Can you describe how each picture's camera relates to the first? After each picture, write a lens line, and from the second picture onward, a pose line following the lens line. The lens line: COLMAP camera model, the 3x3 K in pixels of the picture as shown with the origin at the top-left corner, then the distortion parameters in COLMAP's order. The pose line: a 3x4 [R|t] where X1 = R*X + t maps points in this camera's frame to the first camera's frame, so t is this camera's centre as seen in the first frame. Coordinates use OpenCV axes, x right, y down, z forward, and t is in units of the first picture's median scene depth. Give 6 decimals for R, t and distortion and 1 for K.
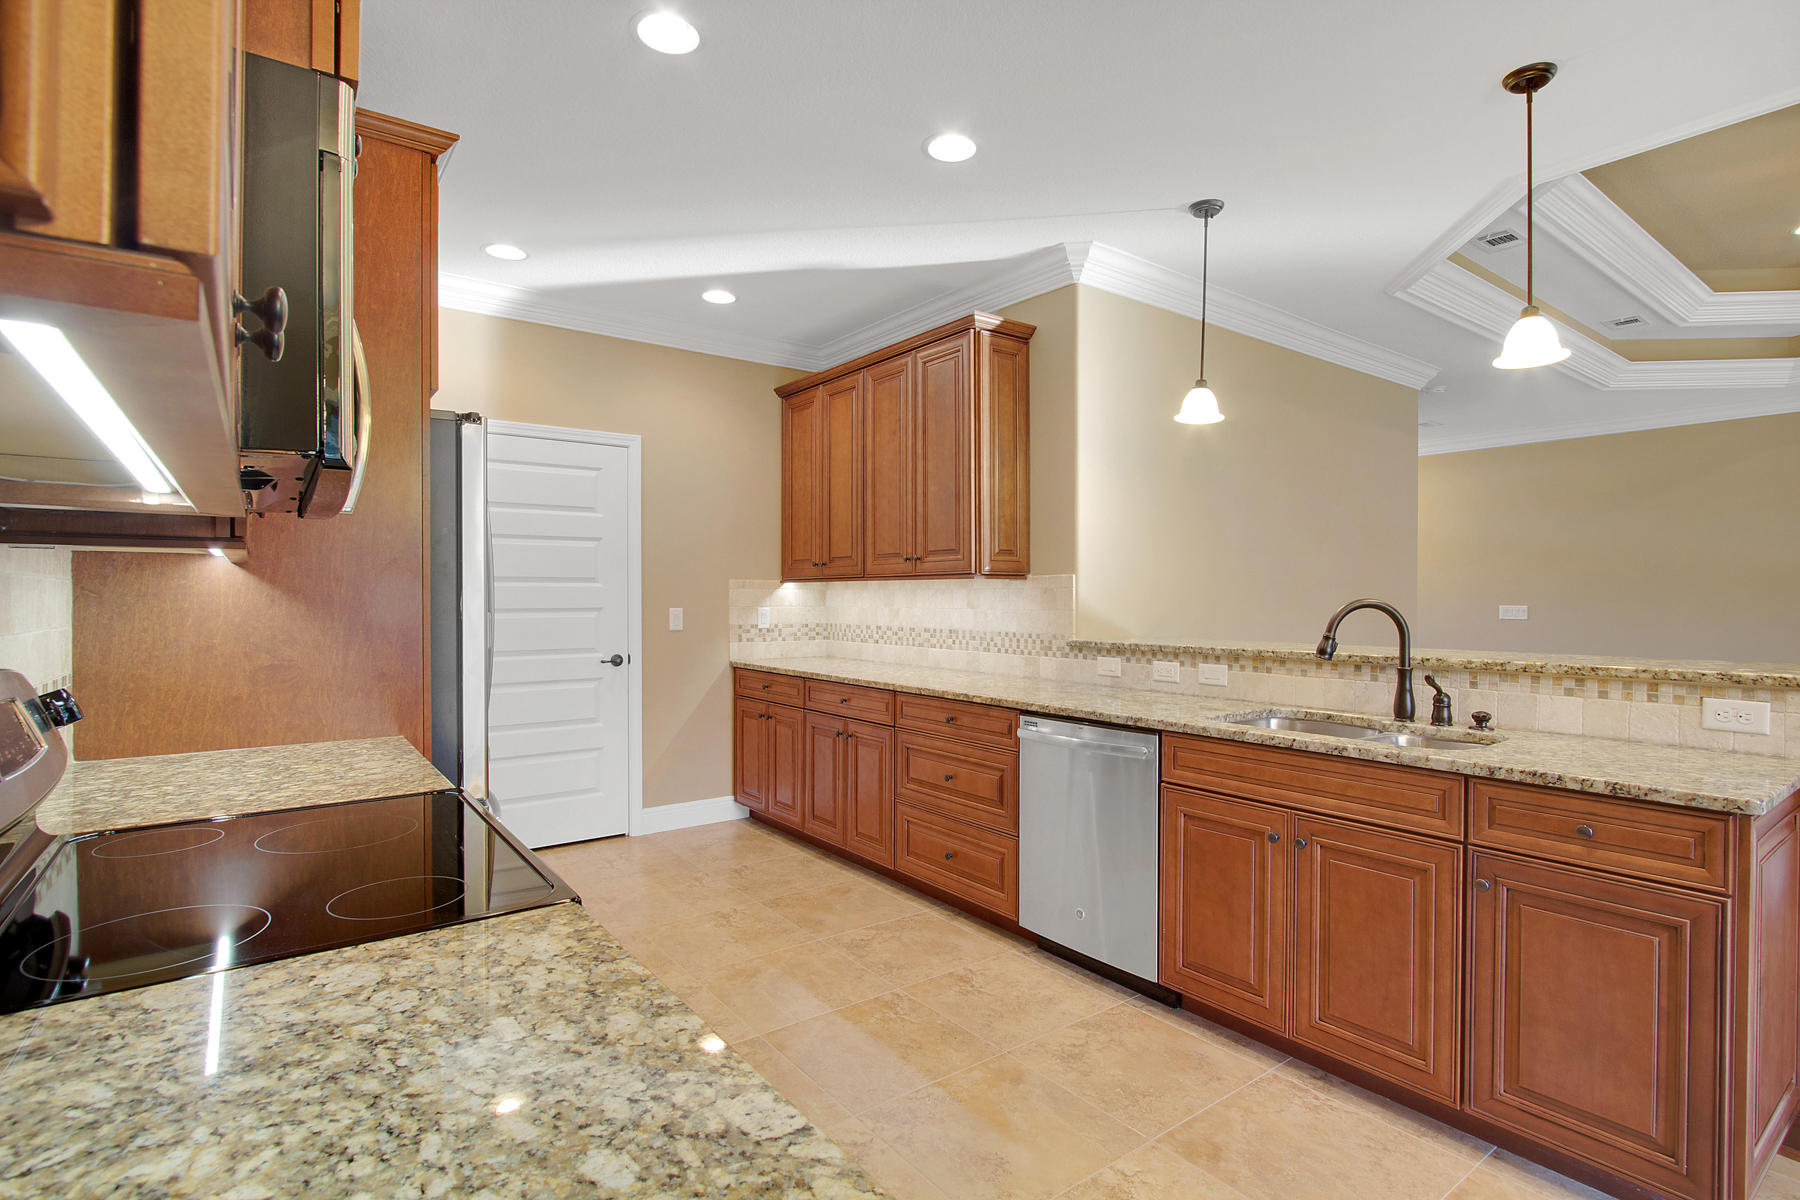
lens RADIAL K [[881.4, 0, 920.4], [0, 881.4, 603.0], [0, 0, 1]] dist [-0.012364, 0.000151]
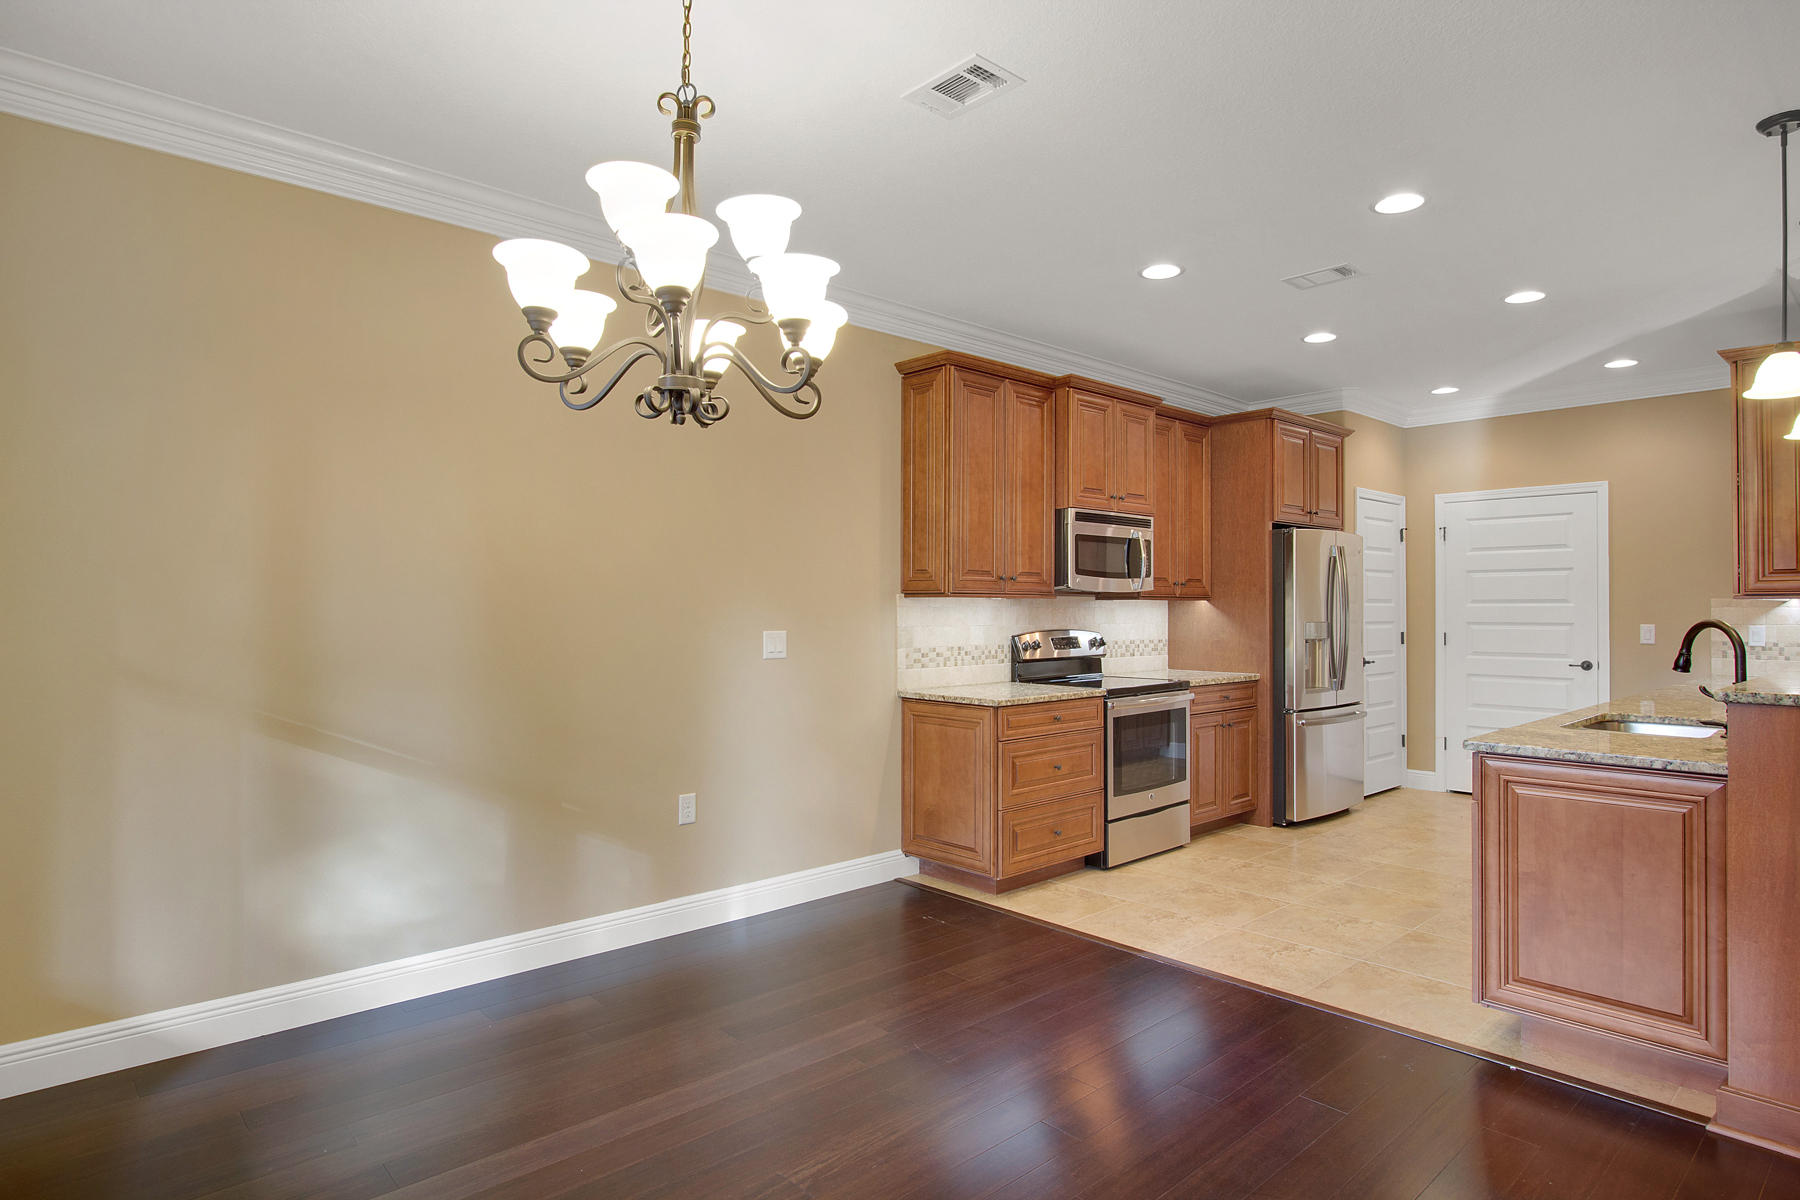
lens RADIAL K [[981.1, 0, 915.8], [0, 981.1, 604.1], [0, 0, 1]] dist [-0.016907, -0.000924]
pose [[0.102236, -0.005900, -0.994743, 1.170492], [-0.008851, 0.999937, -0.006841, -0.004648], [0.994721, 0.009504, 0.102177, -0.100749]]
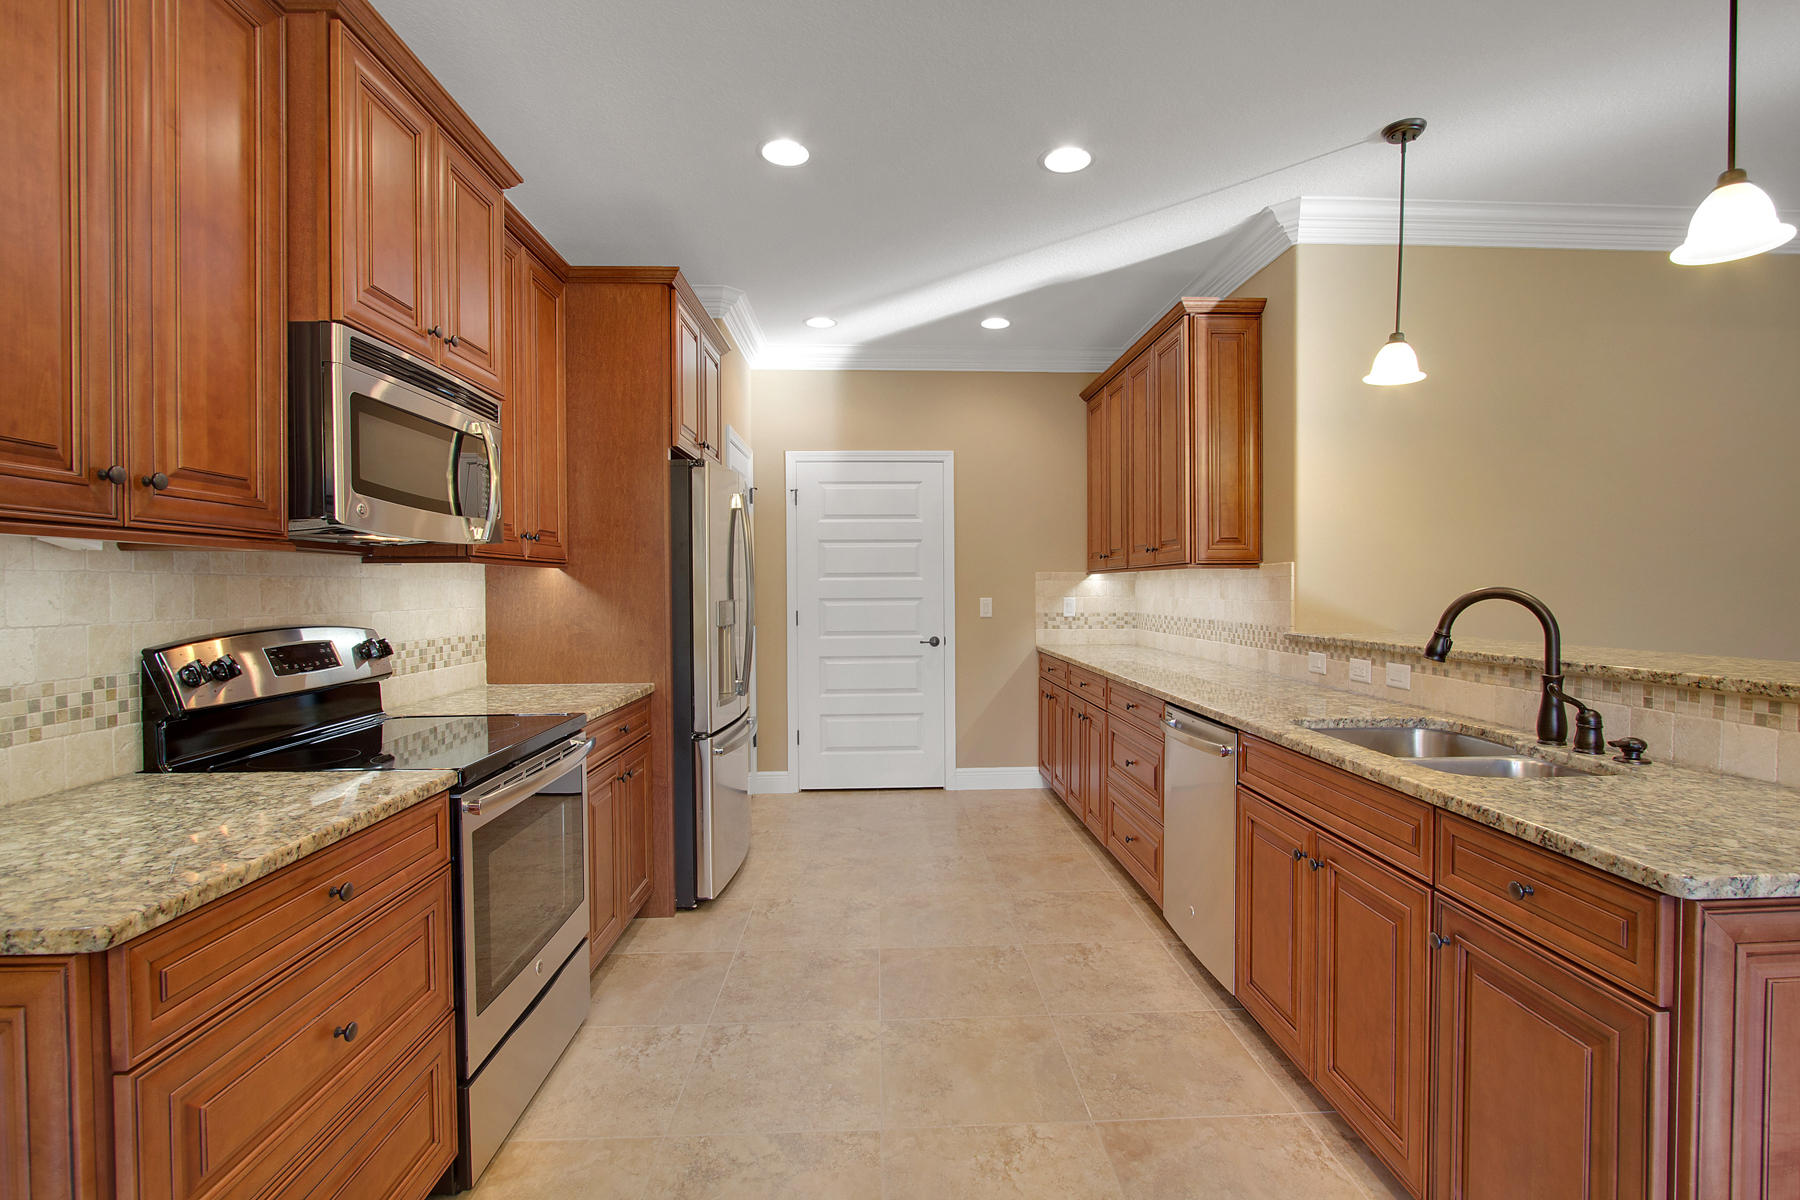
lens RADIAL K [[846.1, 0, 916.4], [0, 846.1, 603.9], [0, 0, 1]] dist [-0.011622, 0.000670]
pose [[0.825365, 0.005623, -0.564572, 0.361202], [0.001349, 0.999928, 0.011931, 0.000527], [0.564598, -0.010610, 0.825298, 0.047614]]
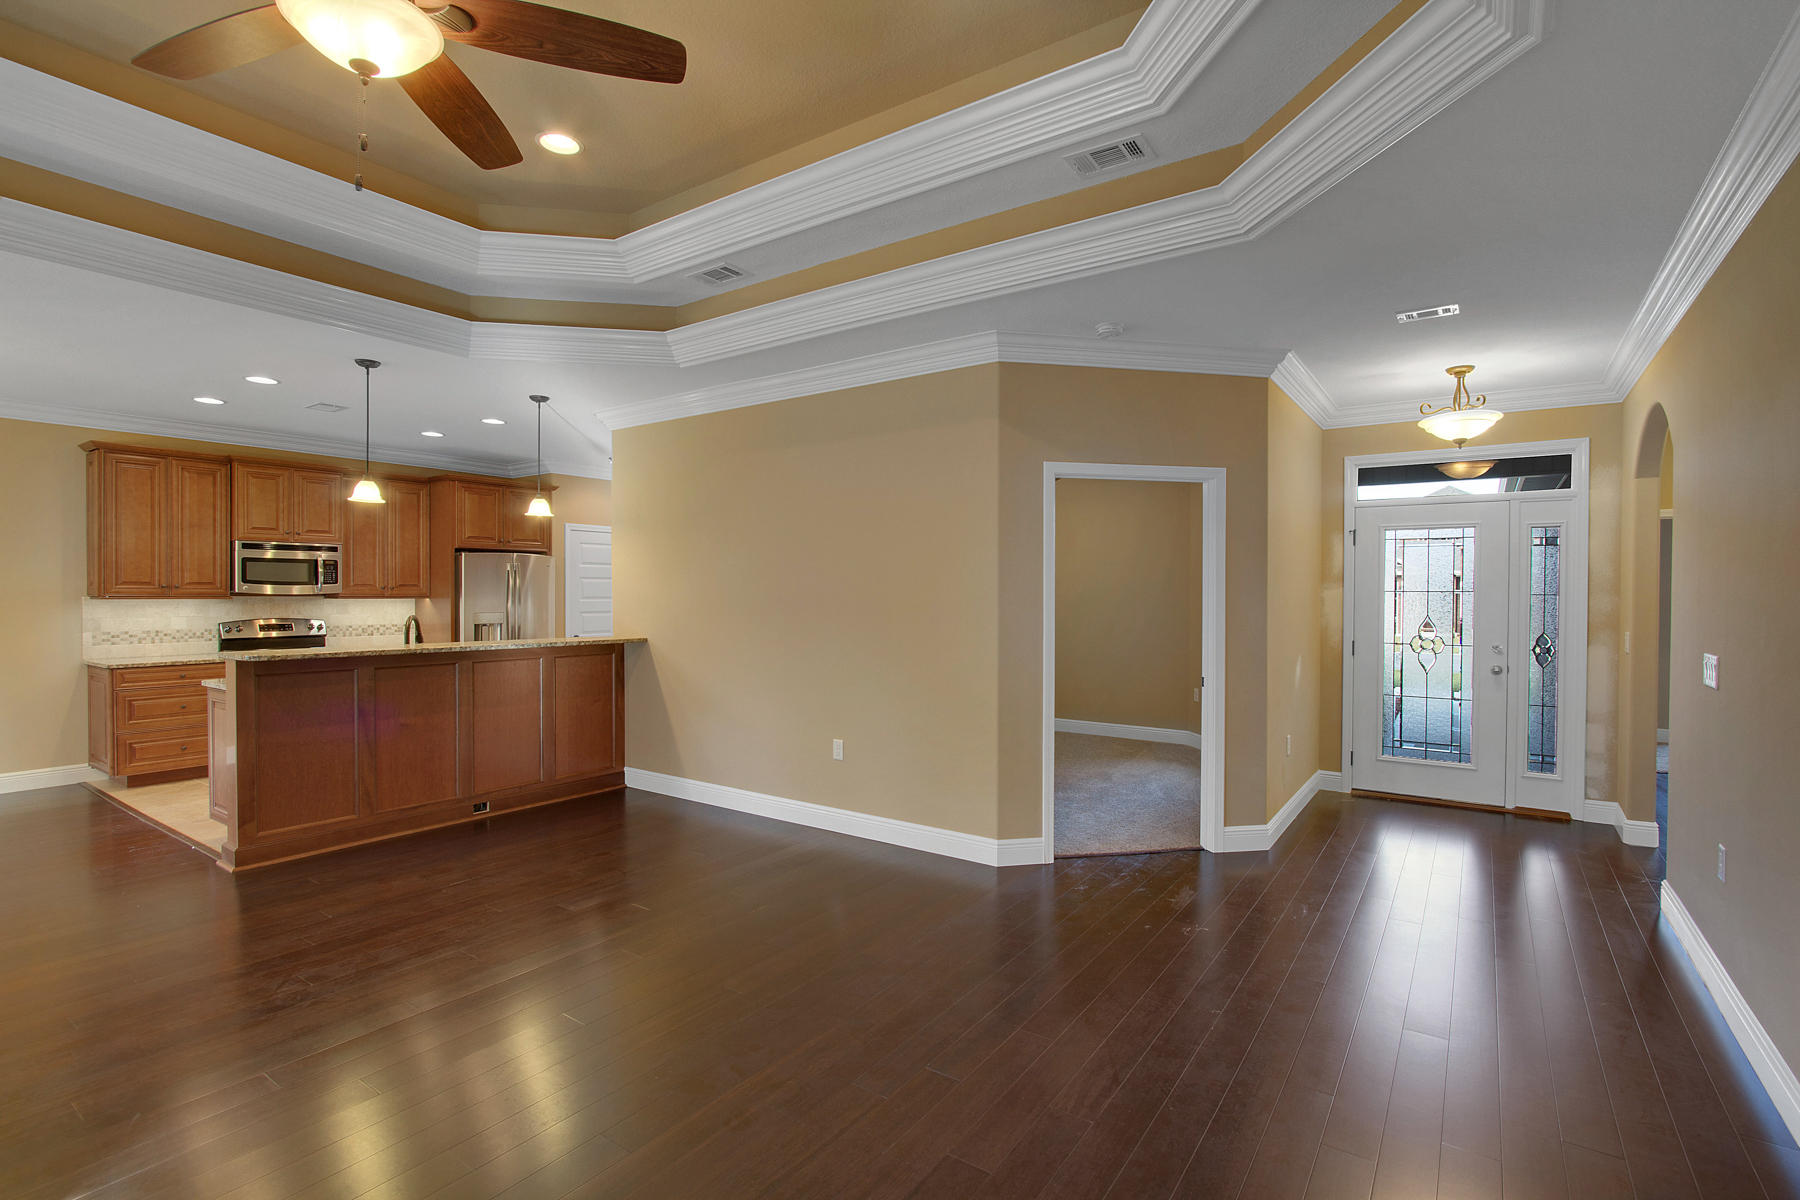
lens RADIAL K [[830.5, 0, 915.5], [0, 830.5, 600.8], [0, 0, 1]] dist [-0.012979, 0.000419]
pose [[0.317238, 0.006945, -0.948321, 1.981283], [-0.009559, 0.999946, 0.004126, -0.041042], [0.948298, 0.007757, 0.317287, 1.078152]]
